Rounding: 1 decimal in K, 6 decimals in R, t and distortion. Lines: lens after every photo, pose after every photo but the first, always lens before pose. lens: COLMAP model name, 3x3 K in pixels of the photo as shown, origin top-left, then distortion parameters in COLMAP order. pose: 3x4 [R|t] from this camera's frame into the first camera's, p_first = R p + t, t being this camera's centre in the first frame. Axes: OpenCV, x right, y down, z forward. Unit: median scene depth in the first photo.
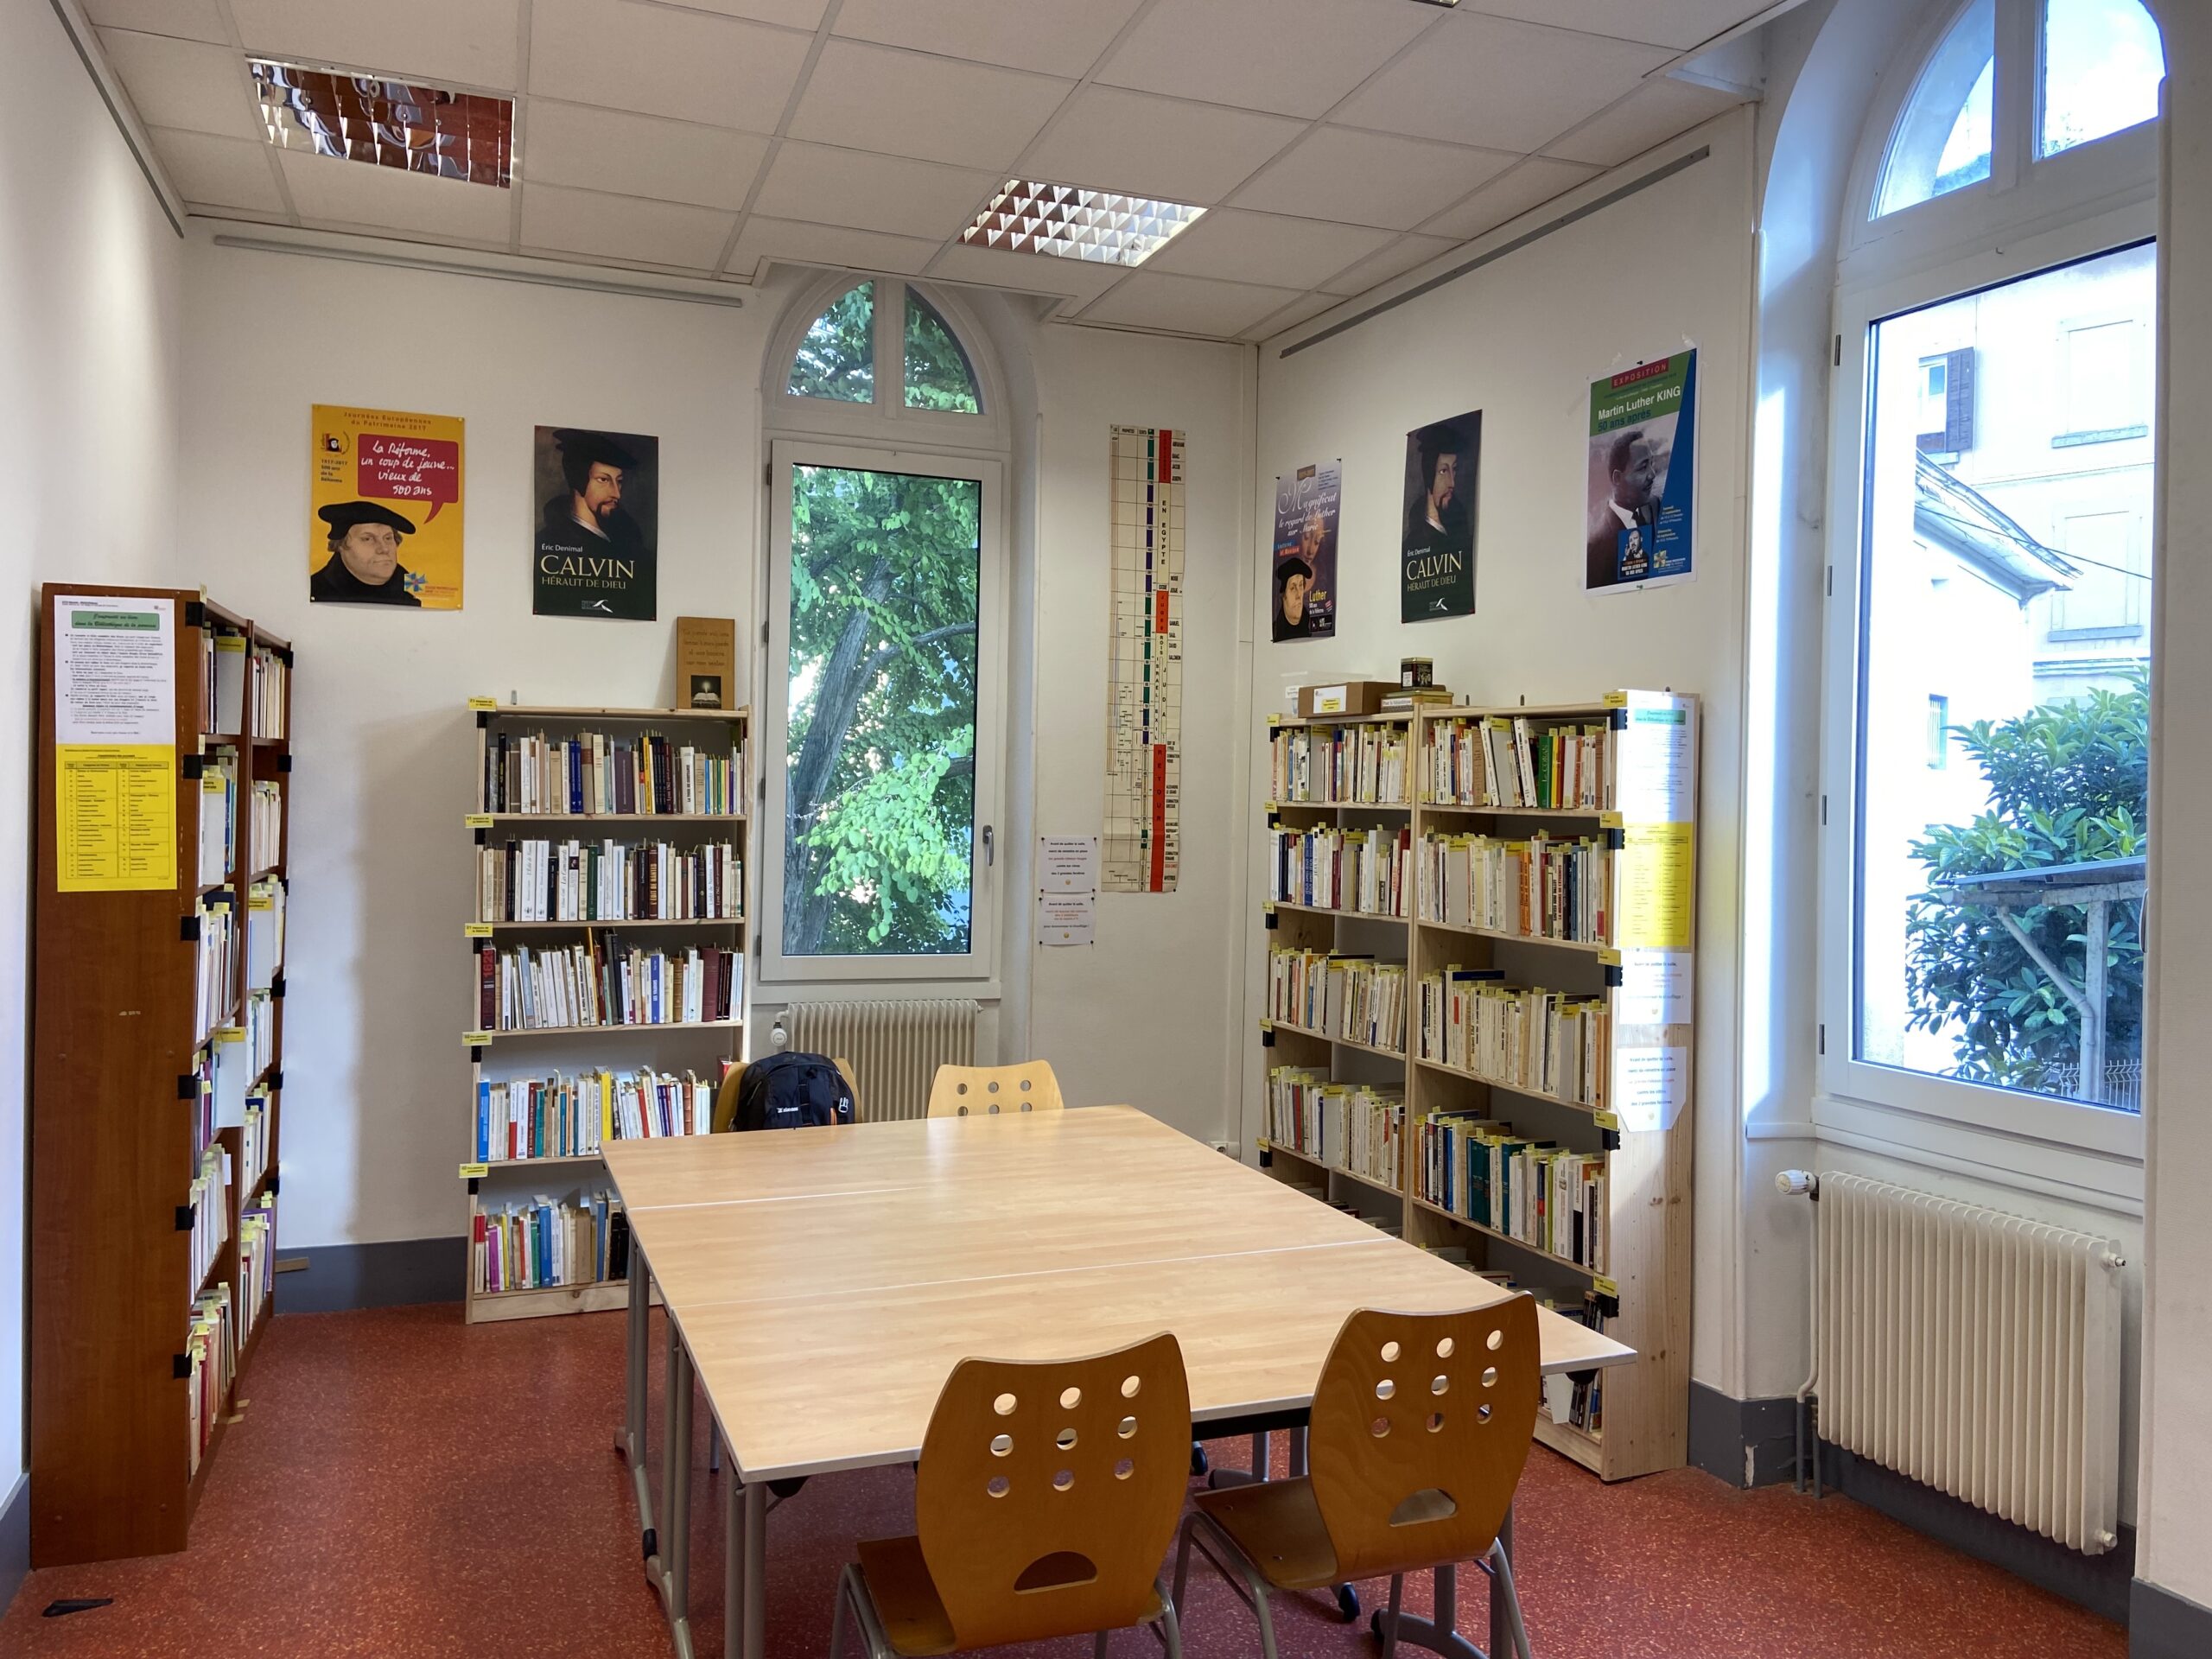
lens RADIAL K [[1661.0, 0, 1126.6], [0, 1661.0, 793.0], [0, 0, 1]] dist [0.092380, -0.107755]
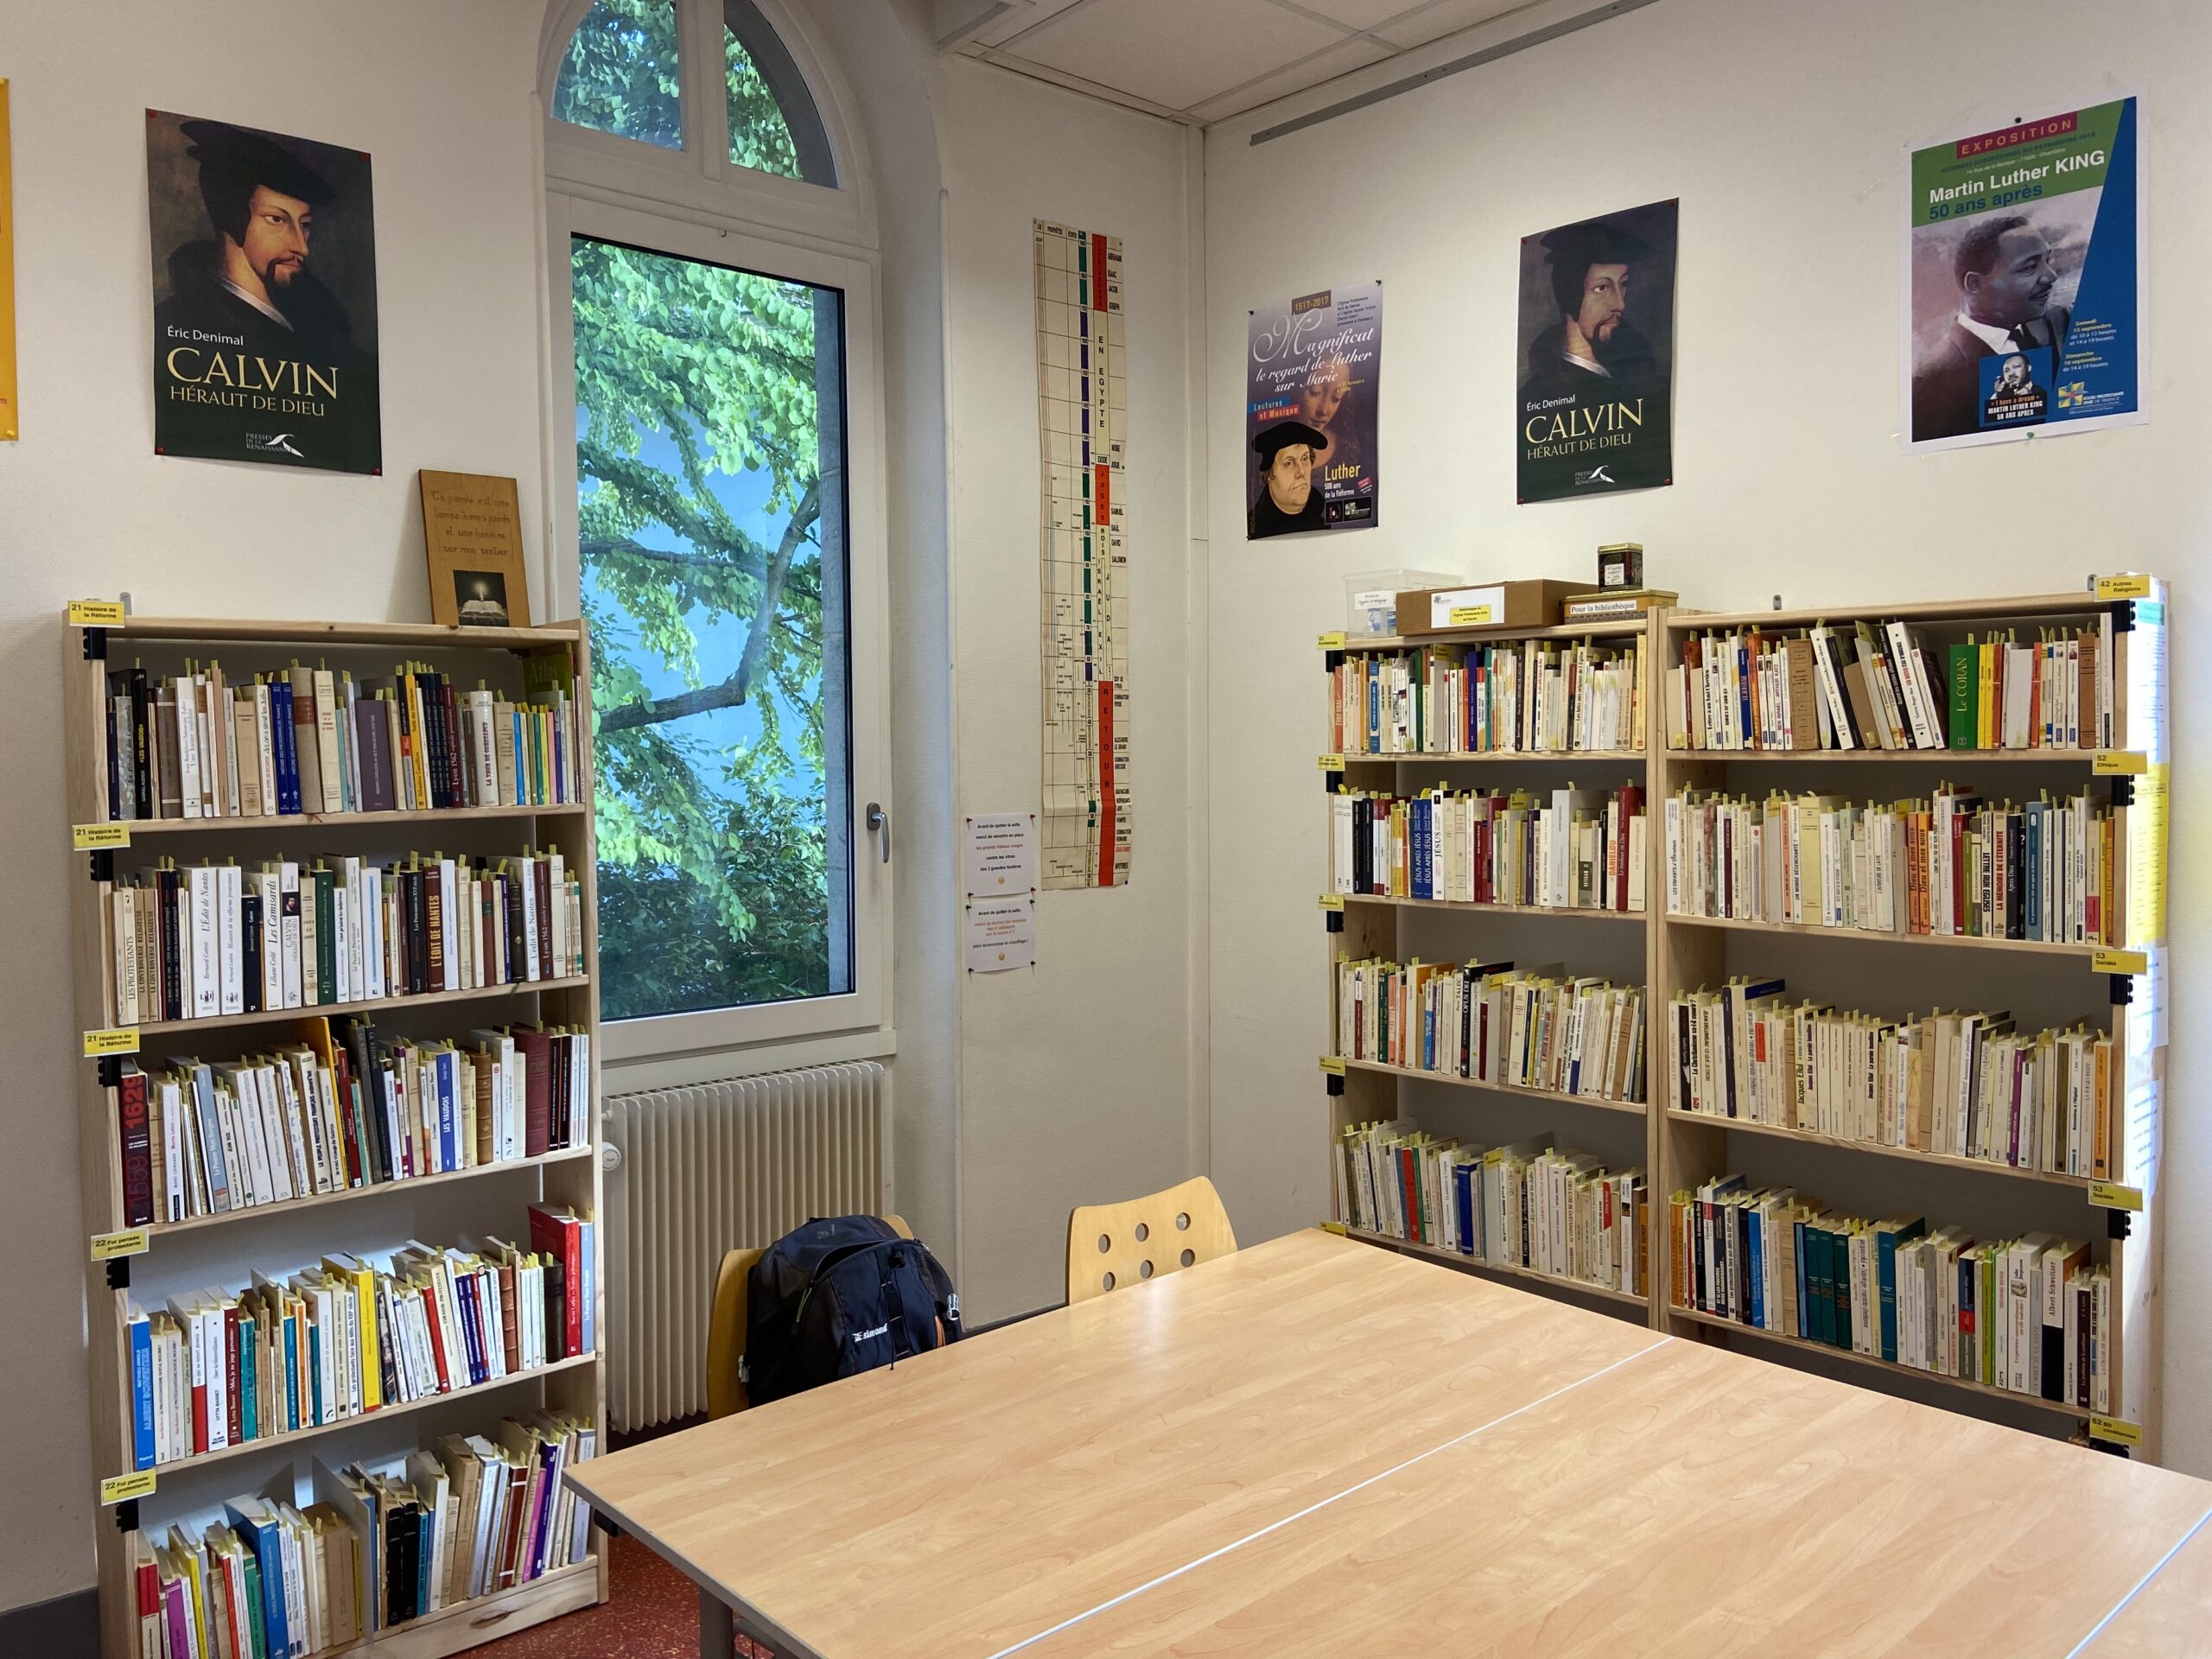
lens RADIAL K [[1661.0, 0, 1125.3], [0, 1661.0, 800.9], [0, 0, 1]] dist [0.092380, -0.107755]
pose [[0.938913, -0.040021, 0.341821, -0.259633], [0.028897, 0.998876, 0.037576, -0.005071], [-0.342940, -0.025403, 0.939014, 0.383088]]
